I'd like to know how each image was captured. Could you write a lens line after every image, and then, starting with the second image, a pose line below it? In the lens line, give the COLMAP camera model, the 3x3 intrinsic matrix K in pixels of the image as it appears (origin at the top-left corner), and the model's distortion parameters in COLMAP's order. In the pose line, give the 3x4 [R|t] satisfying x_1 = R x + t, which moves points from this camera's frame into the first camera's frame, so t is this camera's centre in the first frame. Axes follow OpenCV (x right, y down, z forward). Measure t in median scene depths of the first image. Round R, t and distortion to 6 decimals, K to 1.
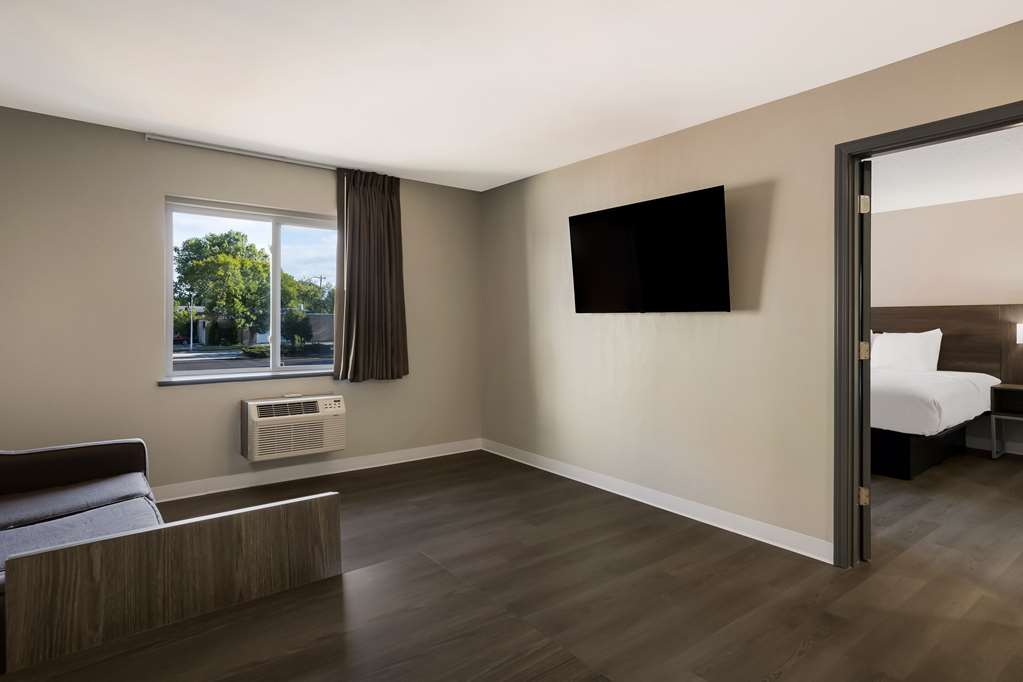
lens RADIAL K [[558.9, 0, 511.5], [0, 558.9, 341.0], [0, 0, 1]] dist [-0.001248, 0.000450]
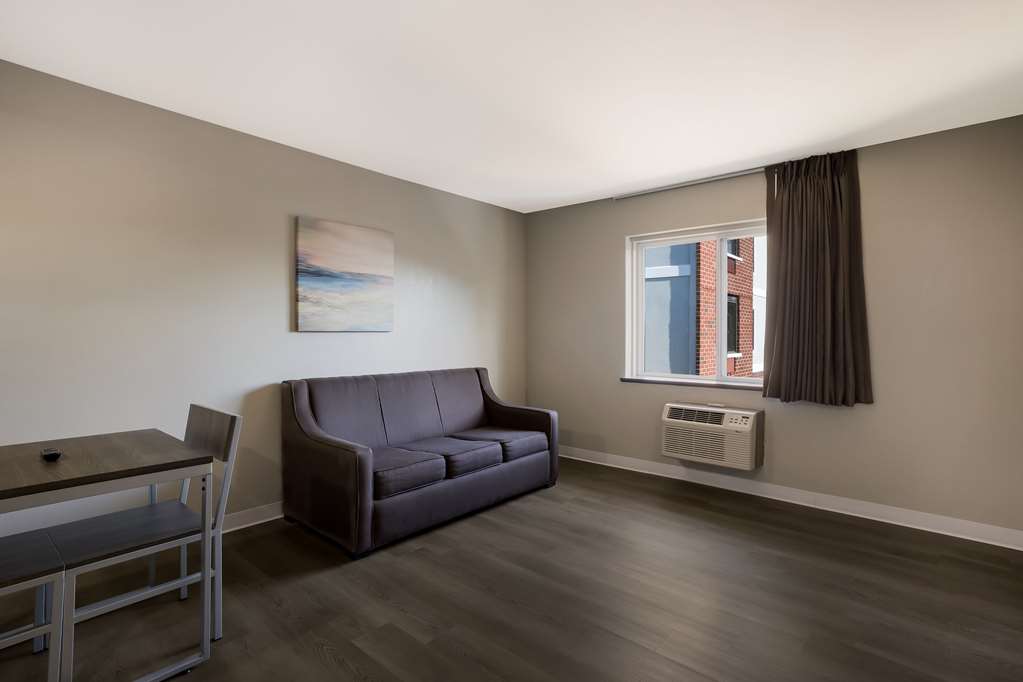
lens RADIAL K [[524.0, 0, 511.5], [0, 524.0, 341.0], [0, 0, 1]] dist [0.001578, 0.000375]
pose [[0.175445, 0.011314, -0.984424, 0.488921], [-0.038637, 0.999243, 0.004598, -0.010026], [0.983731, 0.037229, 0.175749, 0.452991]]
